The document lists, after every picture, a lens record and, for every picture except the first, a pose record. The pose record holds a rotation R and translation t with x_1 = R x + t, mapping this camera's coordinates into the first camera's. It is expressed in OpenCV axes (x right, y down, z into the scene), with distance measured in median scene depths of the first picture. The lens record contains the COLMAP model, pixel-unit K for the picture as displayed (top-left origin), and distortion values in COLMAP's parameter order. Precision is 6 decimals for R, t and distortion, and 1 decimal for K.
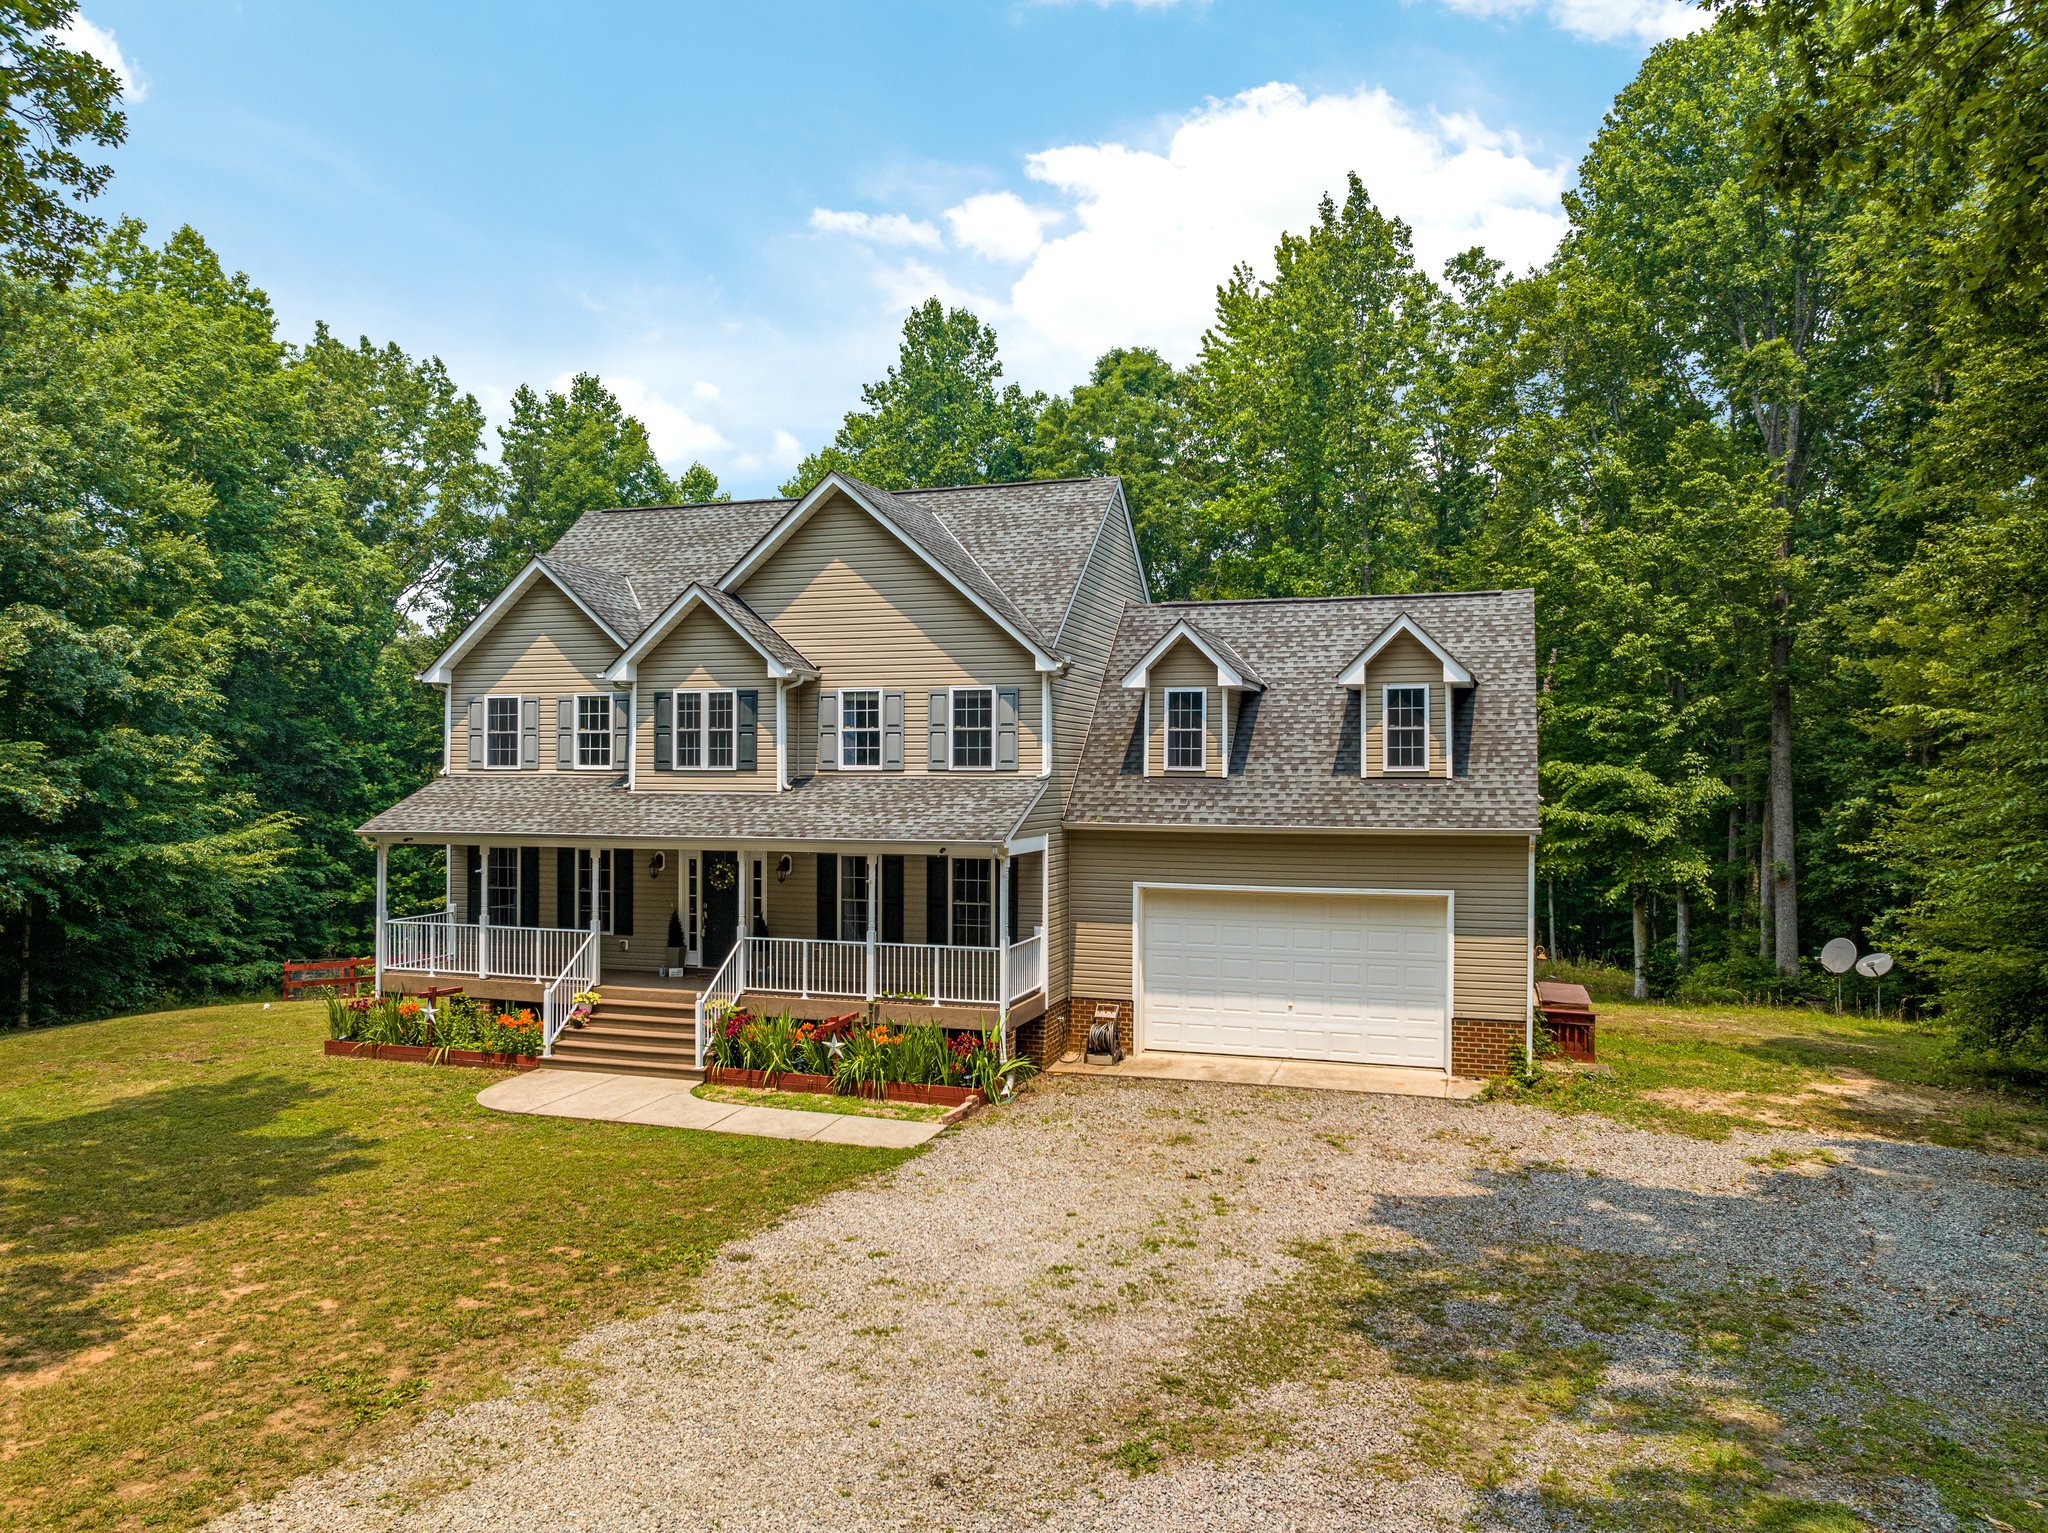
lens RADIAL K [[1442.1, 0, 1020.7], [0, 1442.1, 742.7], [0, 0, 1]] dist [-0.034395, -0.000969]
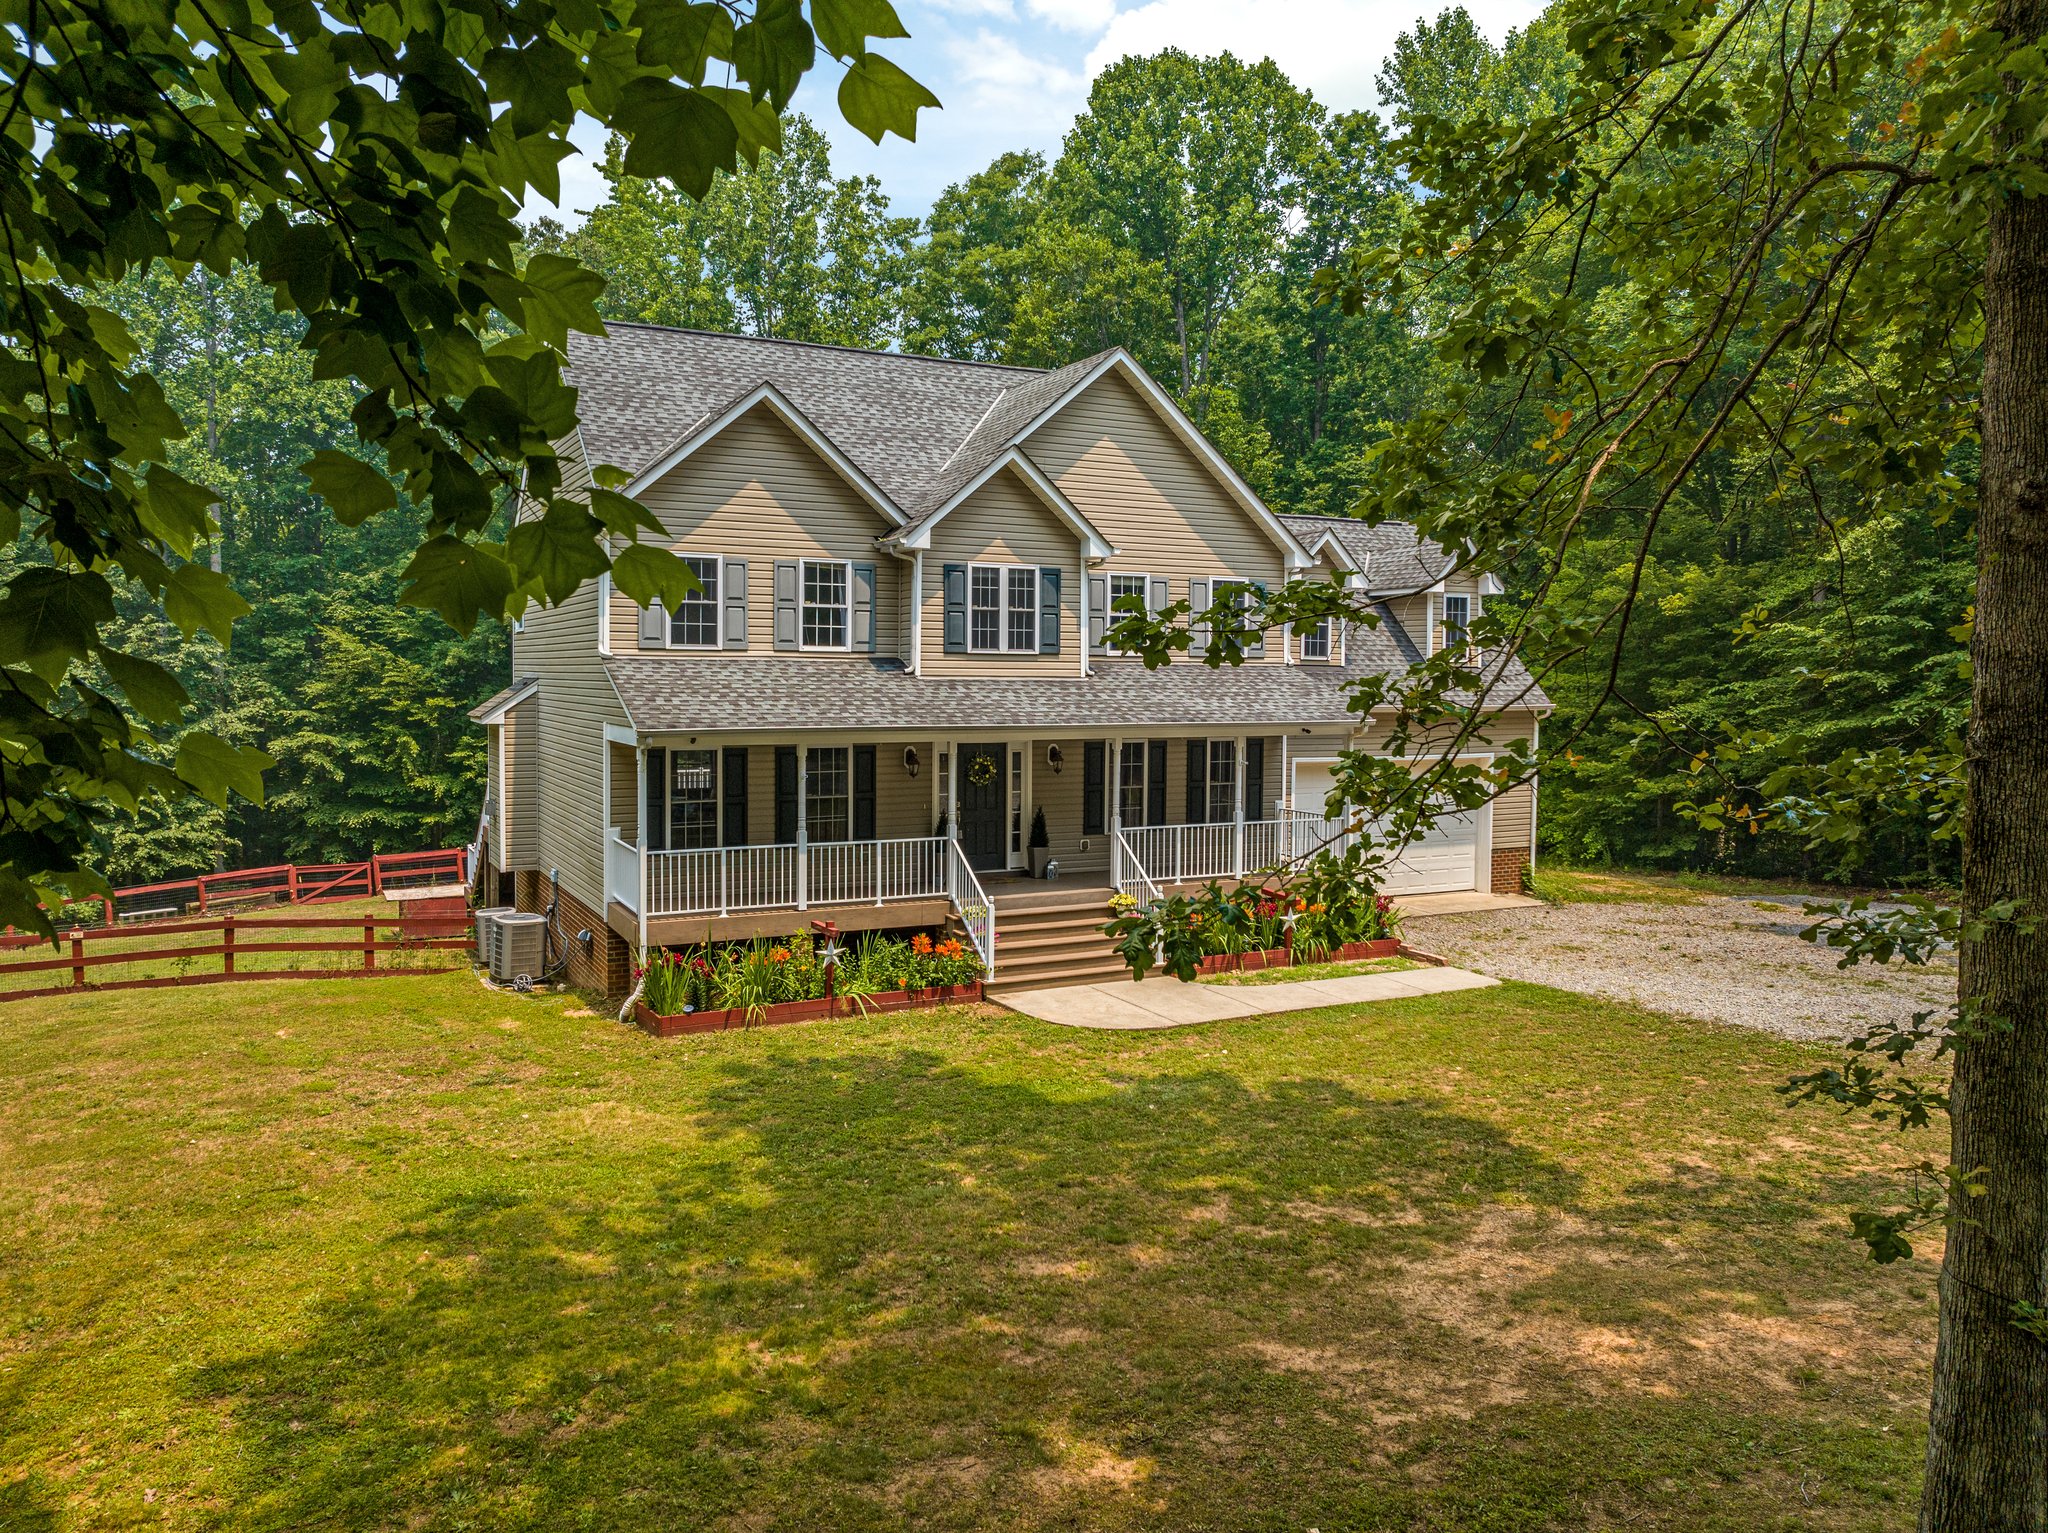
lens RADIAL K [[1463.5, 0, 1022.5], [0, 1463.5, 693.7], [0, 0, 1]] dist [-0.035191, -0.000008]
pose [[0.700715, -0.005645, 0.713419, -0.884197], [-0.018141, 0.999504, 0.025726, 0.020707], [-0.713211, -0.030969, 0.700265, 0.350681]]
